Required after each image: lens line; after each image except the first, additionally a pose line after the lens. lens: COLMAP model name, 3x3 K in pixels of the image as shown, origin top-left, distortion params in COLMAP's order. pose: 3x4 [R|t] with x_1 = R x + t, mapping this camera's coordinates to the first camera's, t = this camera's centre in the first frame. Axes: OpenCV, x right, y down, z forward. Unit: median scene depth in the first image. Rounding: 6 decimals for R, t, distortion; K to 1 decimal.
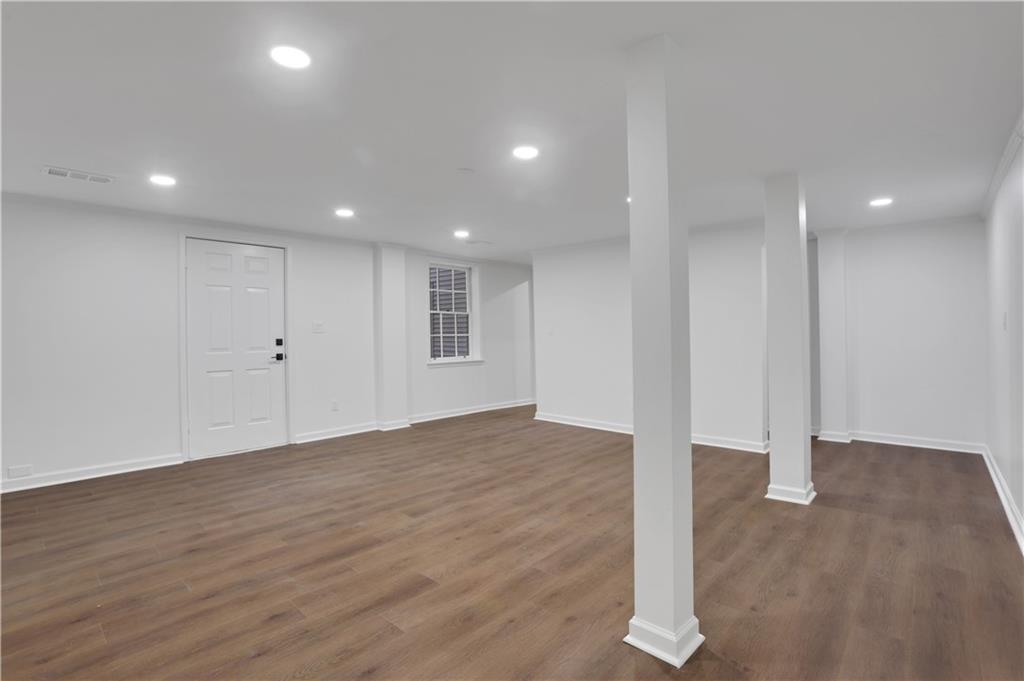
lens RADIAL K [[481.2, 0, 507.7], [0, 481.2, 328.8], [0, 0, 1]] dist [-0.022967, 0.000590]
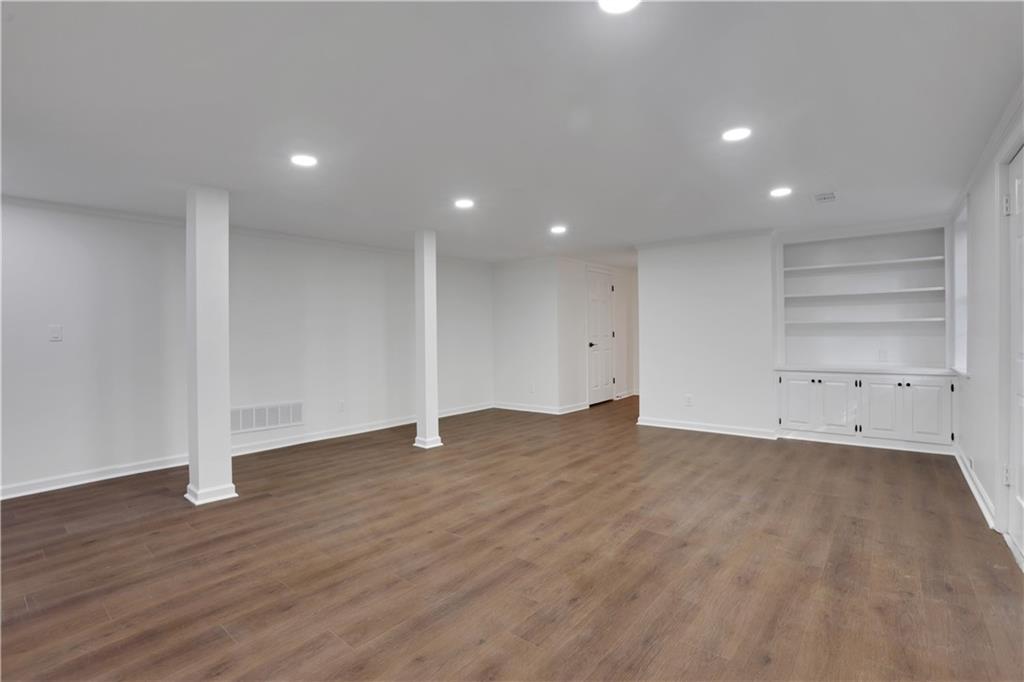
lens RADIAL K [[481.2, 0, 507.7], [0, 481.2, 329.3], [0, 0, 1]] dist [-0.022967, 0.000590]
pose [[-0.998772, 0.014508, -0.047370, -0.005465], [0.015257, 0.999763, -0.015499, 0.016194], [0.047134, -0.016203, -0.998757, 2.026531]]
